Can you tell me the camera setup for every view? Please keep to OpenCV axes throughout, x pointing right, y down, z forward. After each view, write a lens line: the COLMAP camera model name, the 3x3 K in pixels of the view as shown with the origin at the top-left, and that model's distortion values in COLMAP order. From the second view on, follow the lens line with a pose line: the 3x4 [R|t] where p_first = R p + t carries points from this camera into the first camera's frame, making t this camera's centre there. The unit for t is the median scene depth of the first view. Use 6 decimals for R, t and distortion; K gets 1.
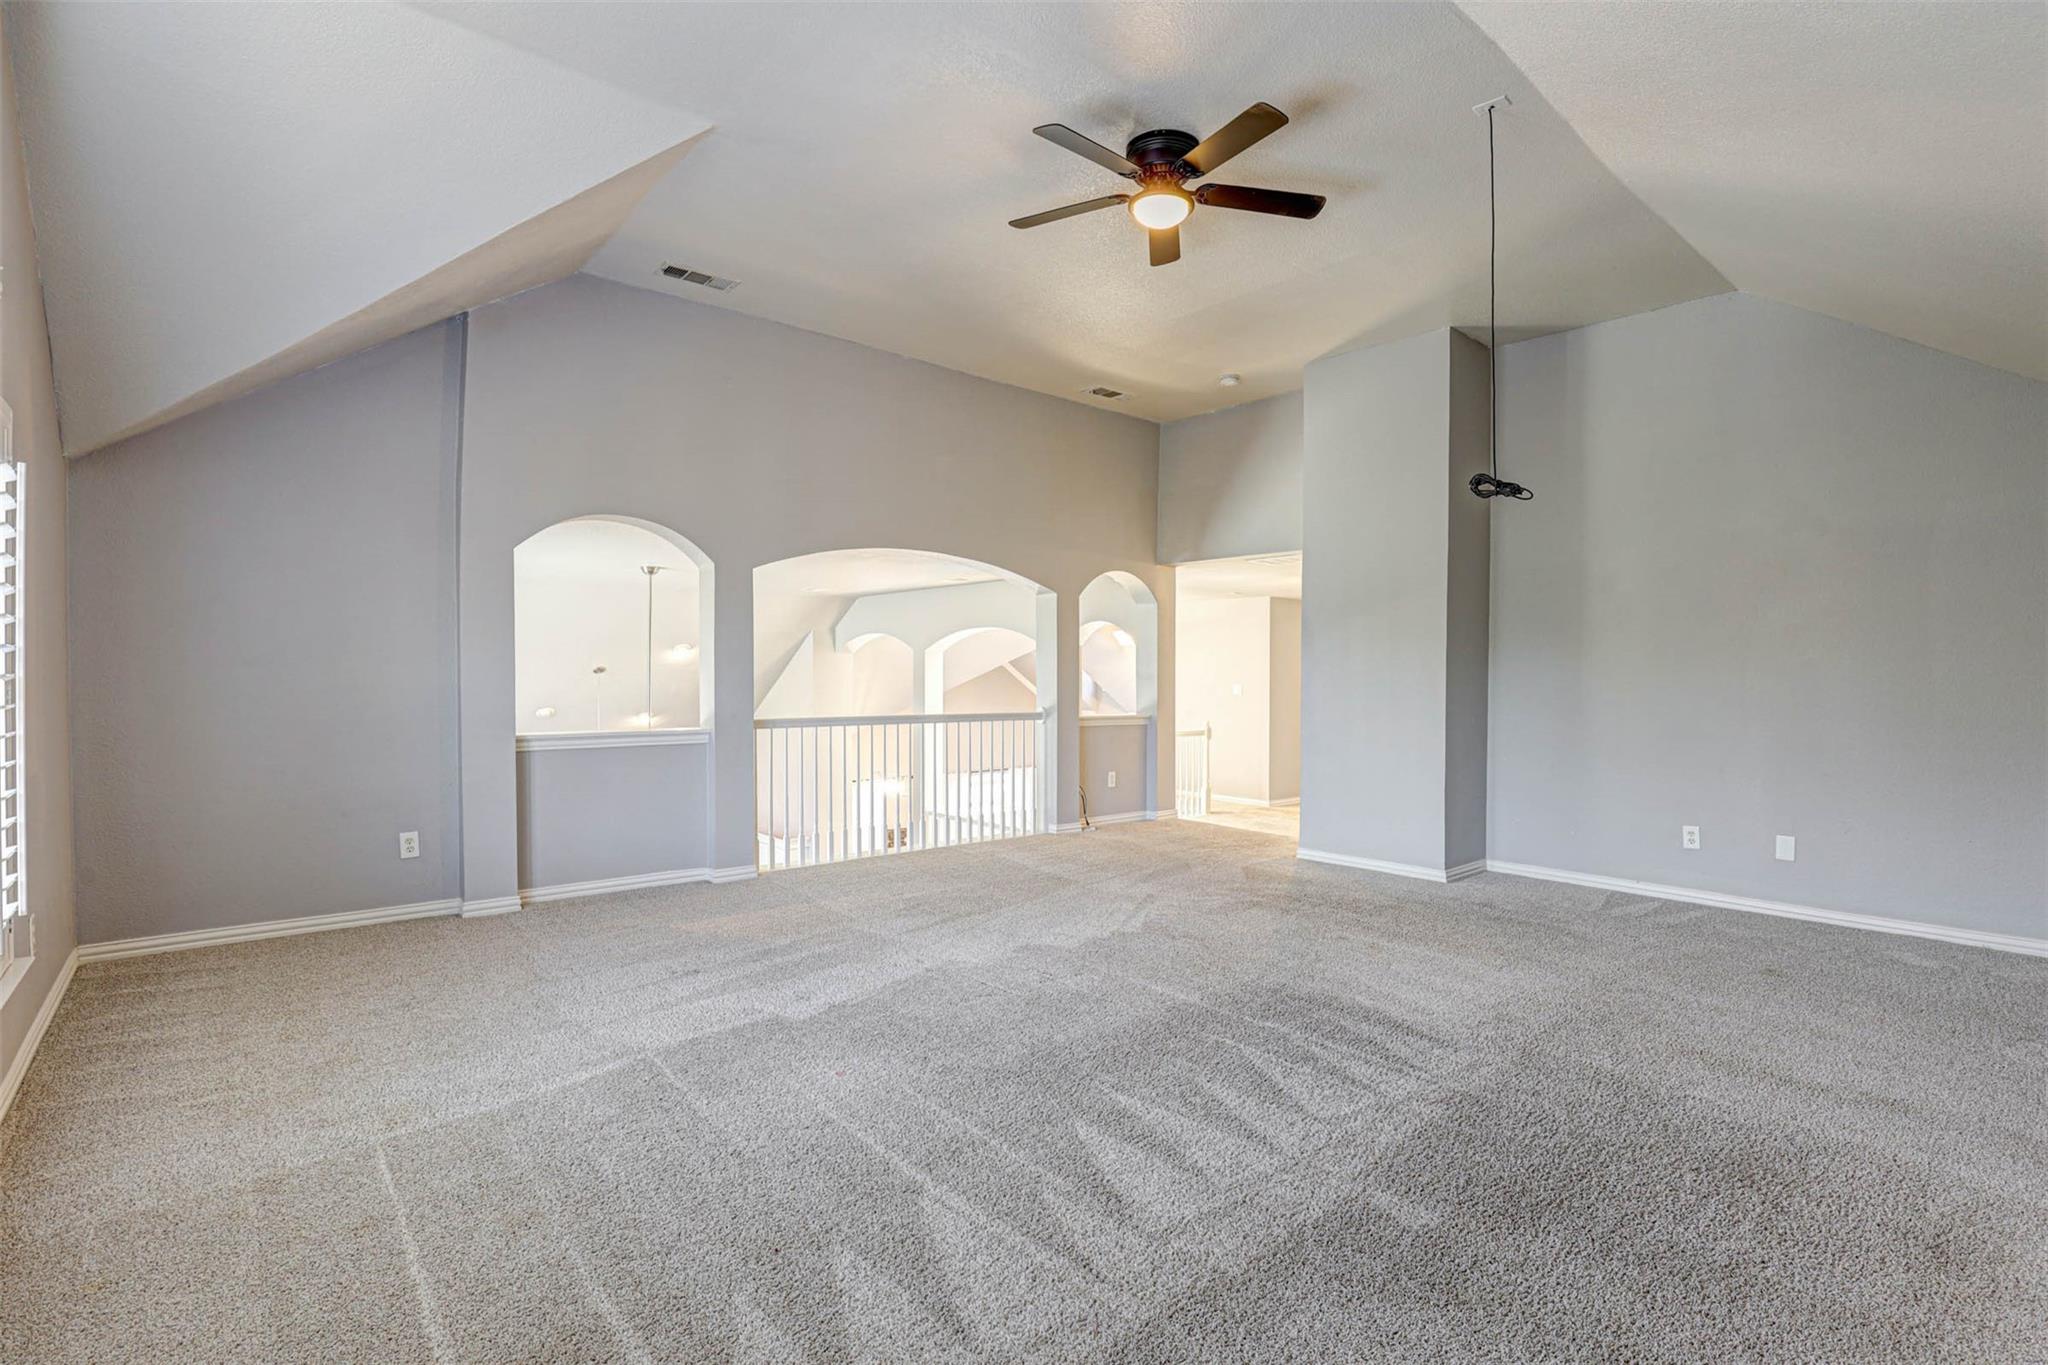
lens RADIAL K [[941.1, 0, 1034.0], [0, 941.1, 685.3], [0, 0, 1]] dist [-0.029616, 0.000289]
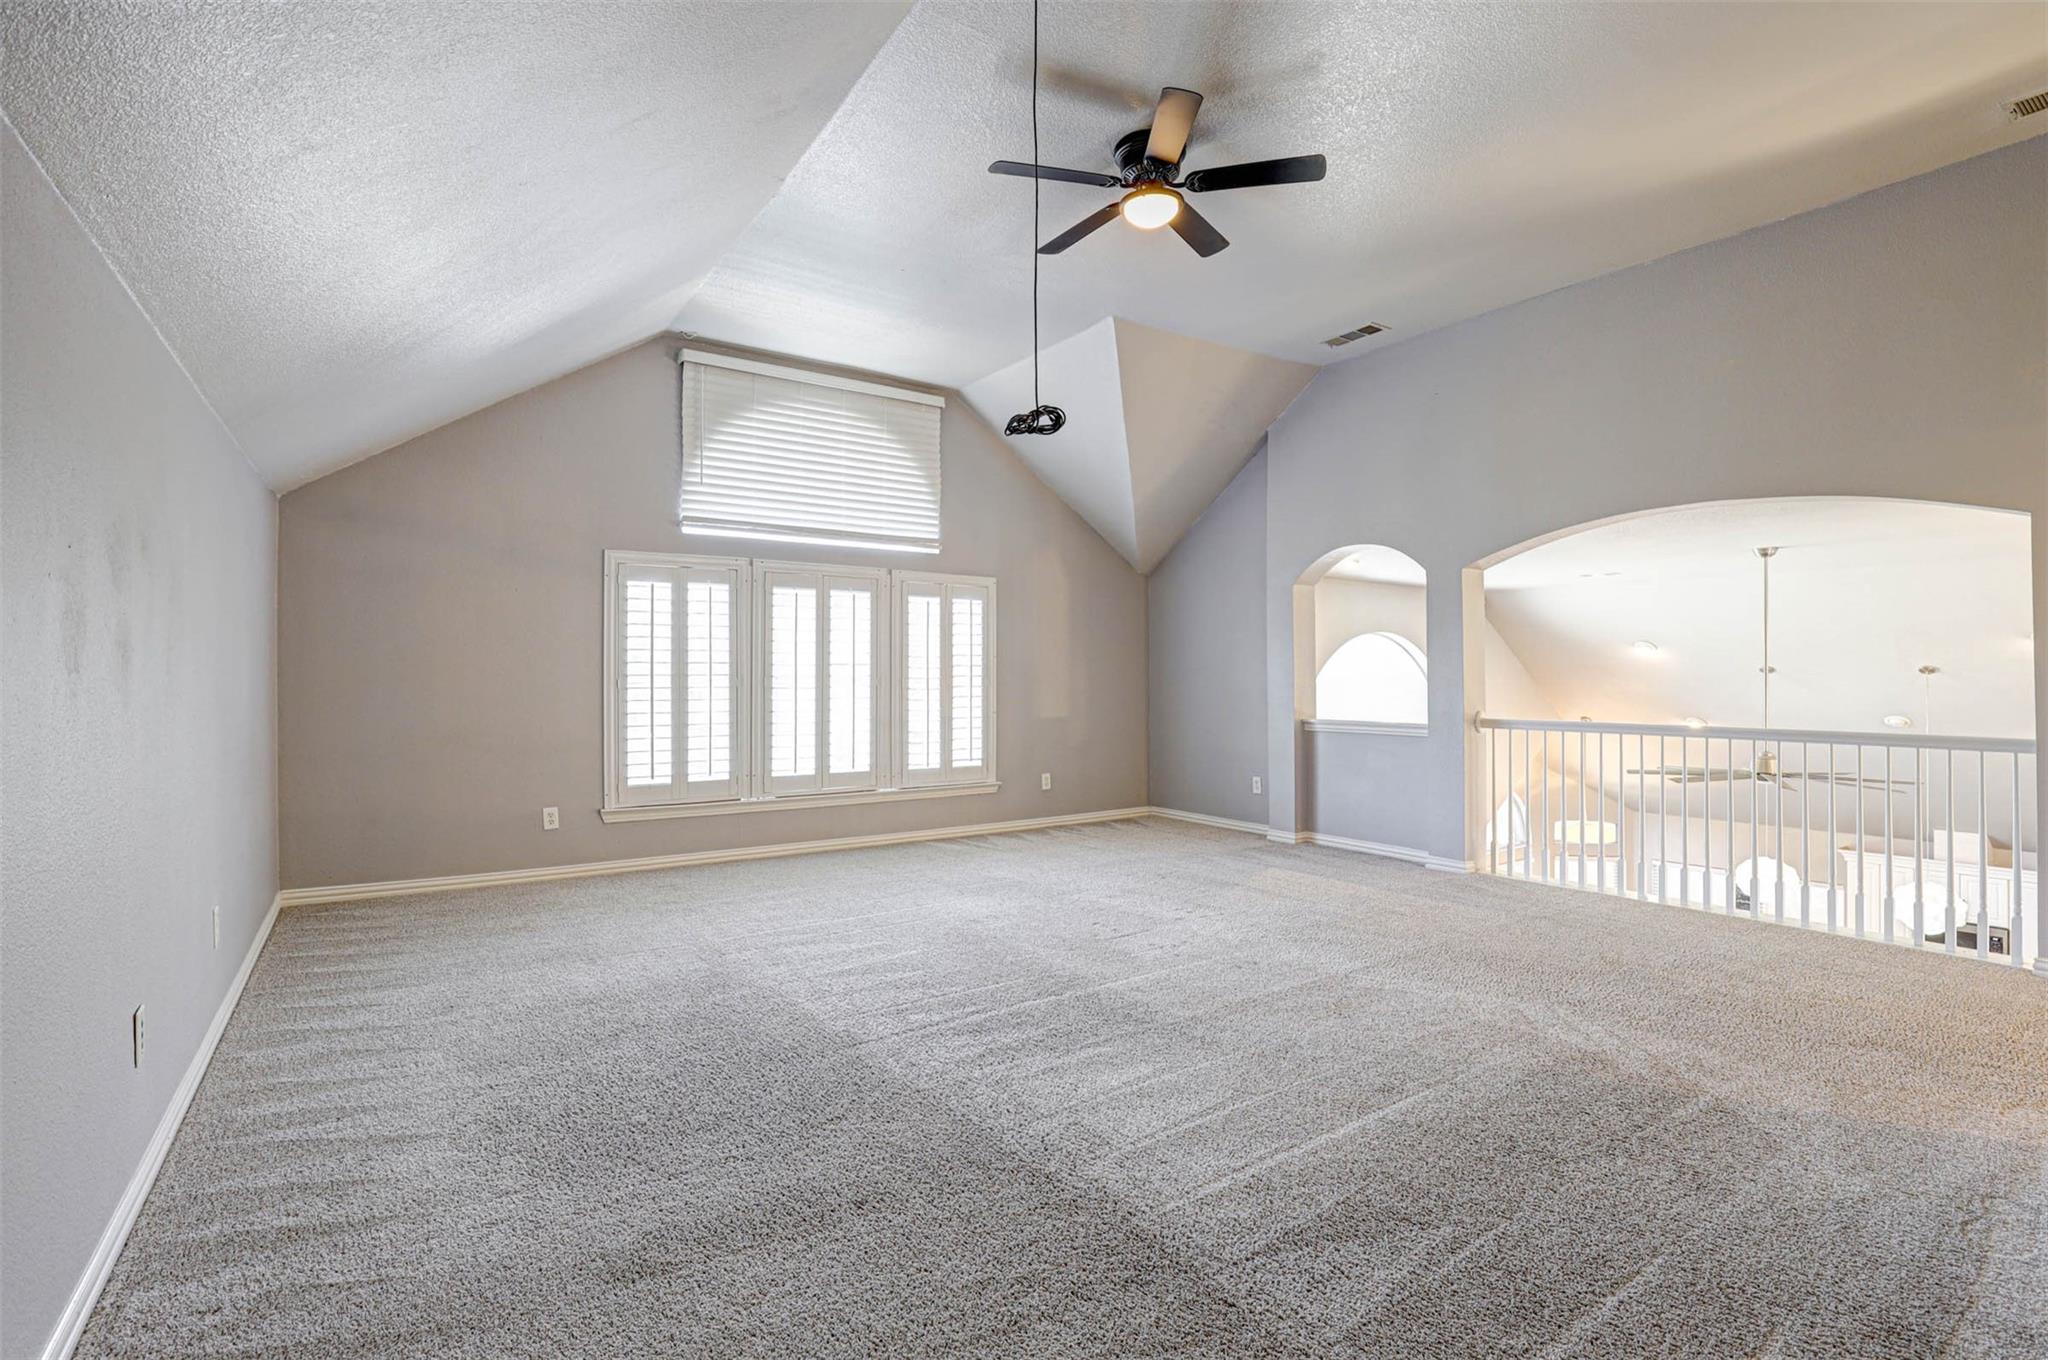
lens RADIAL K [[941.1, 0, 1034.0], [0, 941.1, 682.8], [0, 0, 1]] dist [-0.029616, 0.000289]
pose [[-0.107064, 0.001058, -0.994252, 0.947473], [-0.010208, 0.999946, 0.002163, 0.001814], [0.994200, 0.010381, -0.107047, 0.812183]]
